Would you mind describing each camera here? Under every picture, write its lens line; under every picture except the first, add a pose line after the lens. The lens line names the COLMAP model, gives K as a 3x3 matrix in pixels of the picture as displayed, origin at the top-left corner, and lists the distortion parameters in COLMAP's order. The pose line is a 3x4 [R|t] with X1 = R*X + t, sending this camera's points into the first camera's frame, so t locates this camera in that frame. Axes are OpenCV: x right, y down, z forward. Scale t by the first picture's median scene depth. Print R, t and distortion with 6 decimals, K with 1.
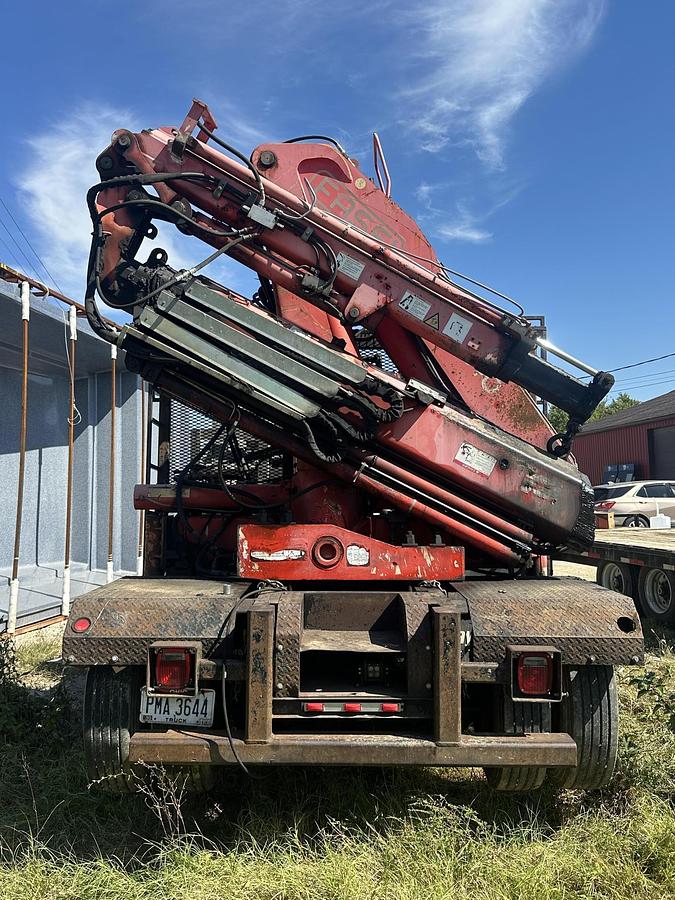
lens RADIAL K [[803.2, 0, 342.5], [0, 803.2, 455.8], [0, 0, 1]] dist [0.186688, -0.387721]
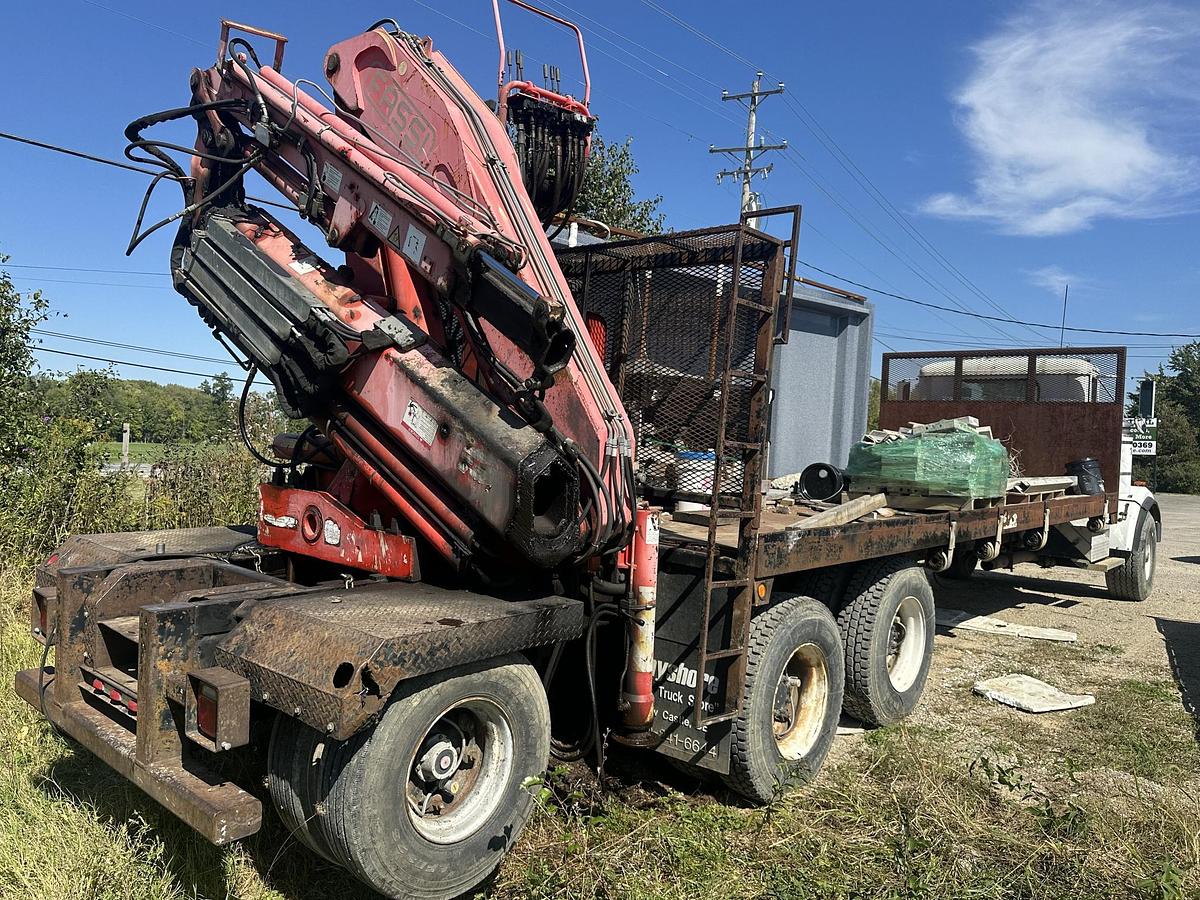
lens RADIAL K [[886.6, 0, 600.0], [0, 886.6, 450.0], [0, 0, 1]] dist [0.181663, -0.374399]
pose [[0.754100, 0.064409, -0.653593, 0.823570], [-0.030373, 0.997535, 0.063260, -0.027272], [0.656056, -0.027853, 0.754198, 0.487244]]
